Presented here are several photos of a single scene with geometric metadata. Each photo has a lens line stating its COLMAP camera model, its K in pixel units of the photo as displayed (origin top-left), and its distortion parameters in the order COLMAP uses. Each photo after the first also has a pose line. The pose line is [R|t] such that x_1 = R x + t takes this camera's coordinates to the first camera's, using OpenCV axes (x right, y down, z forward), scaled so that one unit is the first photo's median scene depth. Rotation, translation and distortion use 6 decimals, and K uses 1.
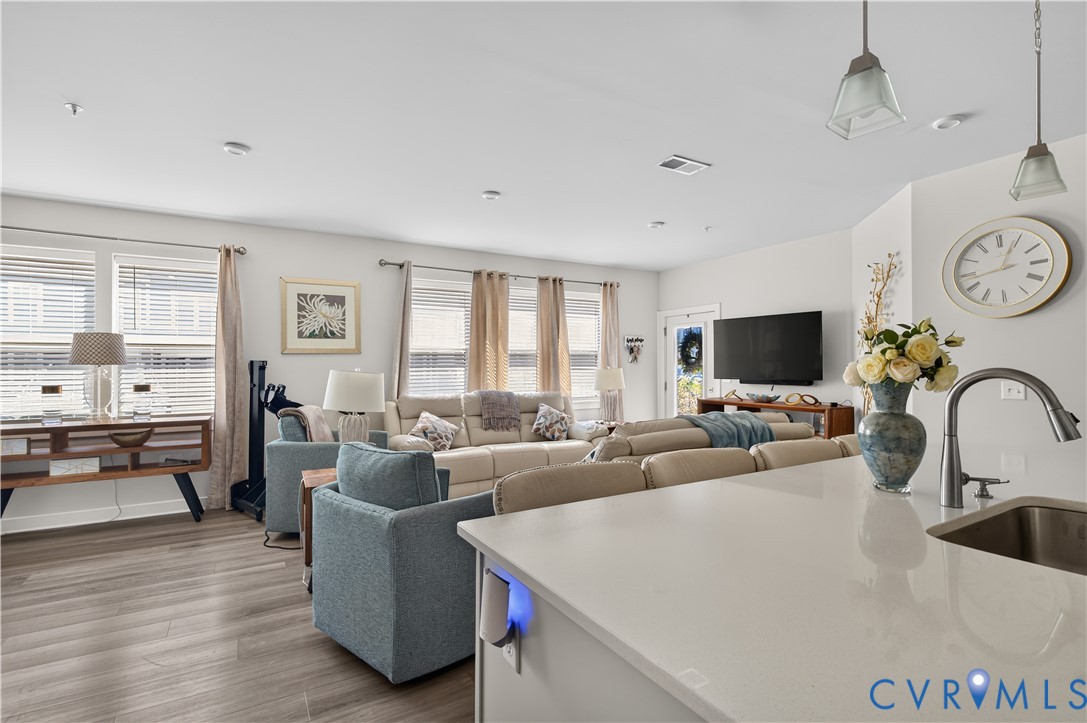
lens RADIAL K [[515.2, 0, 541.4], [0, 515.2, 367.1], [0, 0, 1]] dist [0.000463, -0.002172]
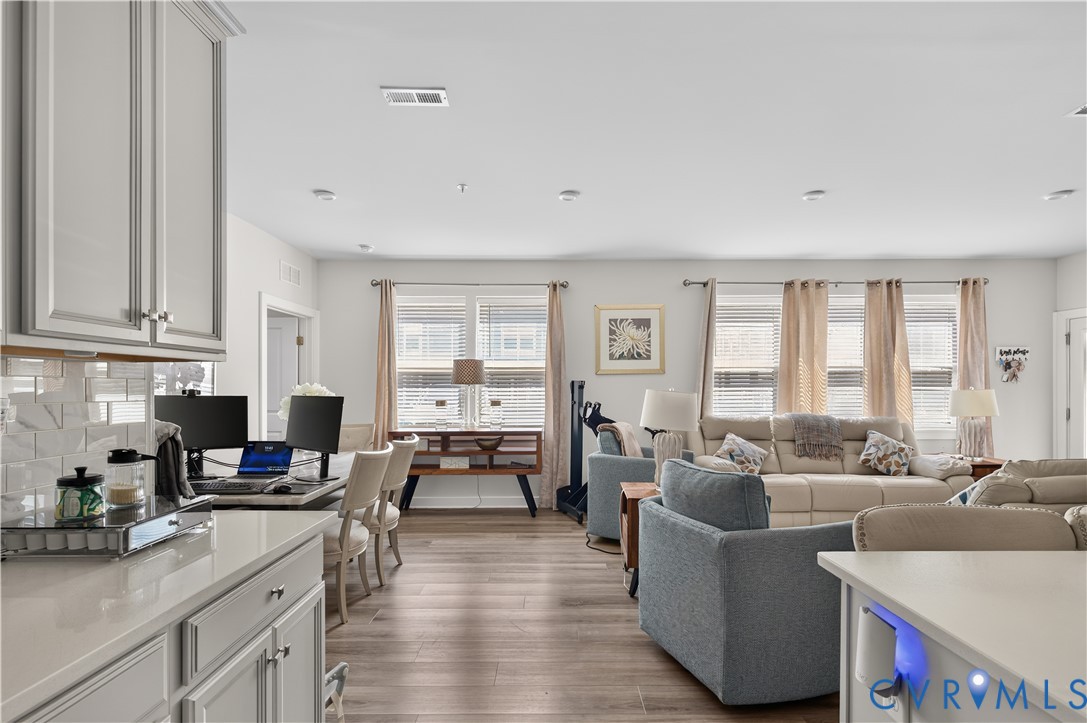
lens RADIAL K [[524.5, 0, 544.1], [0, 524.5, 388.2], [0, 0, 1]] dist [0.000118, -0.002497]
pose [[0.859777, 0.003602, -0.510657, -0.025776], [-0.002560, 0.999993, 0.002742, 0.000338], [0.510663, -0.001050, 0.859780, -0.018921]]
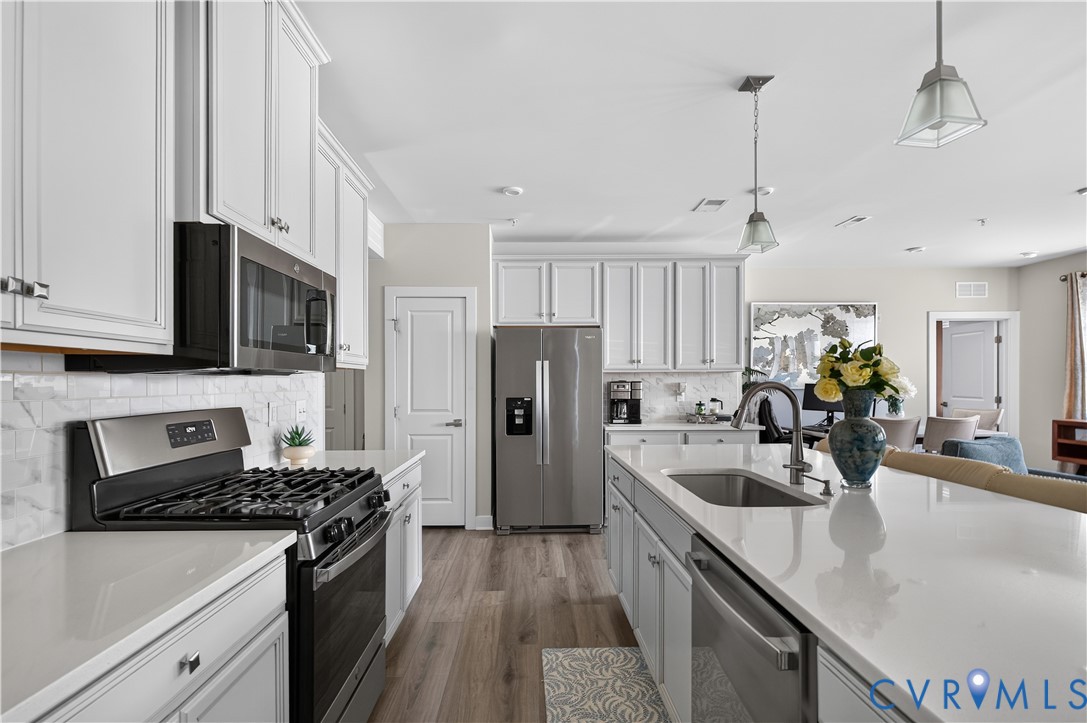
lens RADIAL K [[524.5, 0, 547.8], [0, 524.5, 382.5], [0, 0, 1]] dist [0.000118, -0.002497]
pose [[-0.489012, 0.009106, -0.872229, 0.630387], [0.007045, 0.999954, 0.006490, -0.002871], [0.872248, -0.002971, -0.489054, 0.309771]]
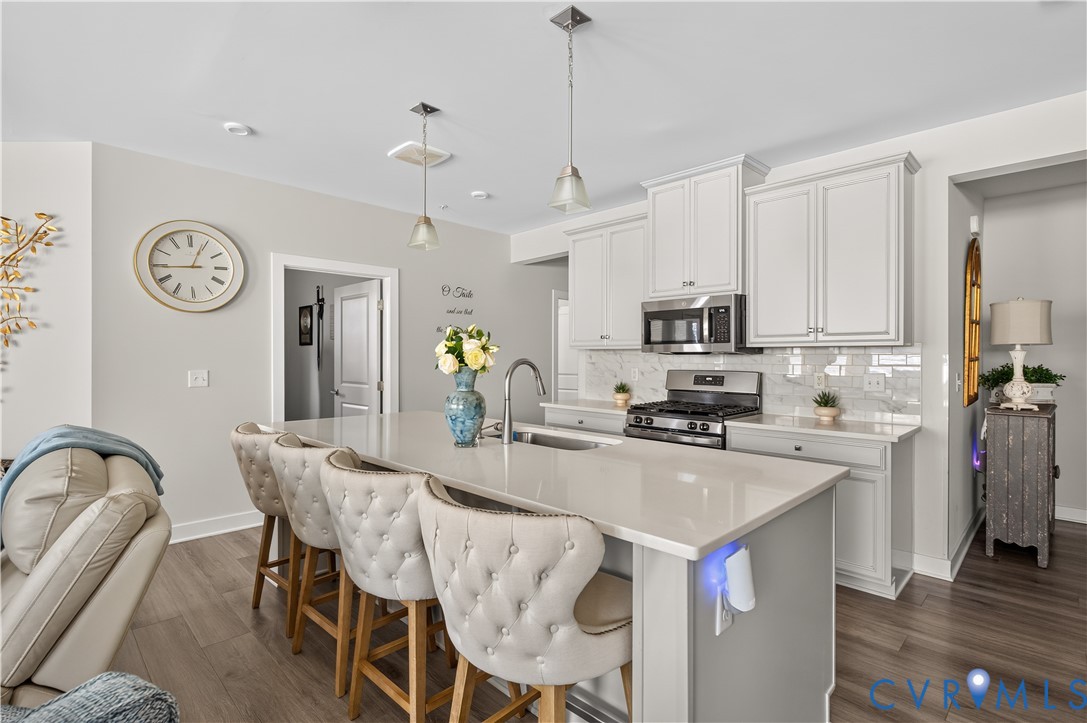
lens RADIAL K [[524.5, 0, 538.5], [0, 524.5, 356.4], [0, 0, 1]] dist [0.000118, -0.002497]
pose [[-0.250405, 0.006439, 0.968120, -0.228561], [-0.003365, 0.999966, -0.007521, 0.002018], [-0.968135, -0.005141, -0.250375, 0.361766]]
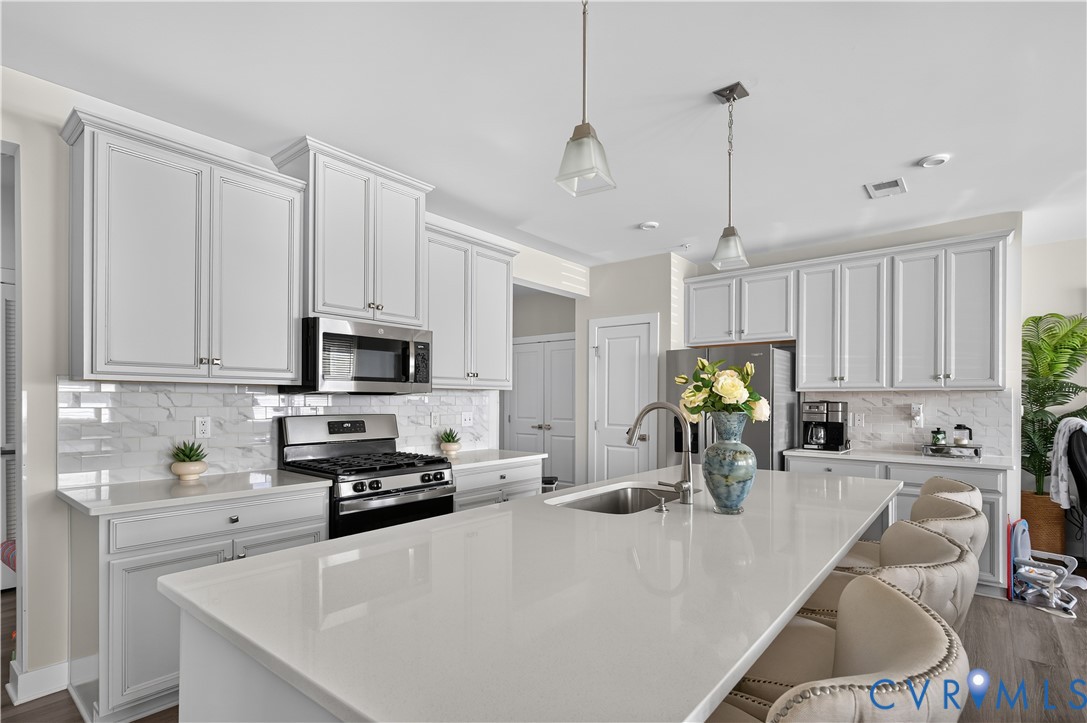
lens RADIAL K [[524.5, 0, 538.4], [0, 524.5, 401.5], [0, 0, 1]] dist [0.000118, -0.002497]
pose [[-0.939245, 0.002596, -0.343237, 0.453047], [0.000560, 0.999982, 0.006033, -0.003217], [0.343247, 0.005474, -0.939229, 0.589254]]
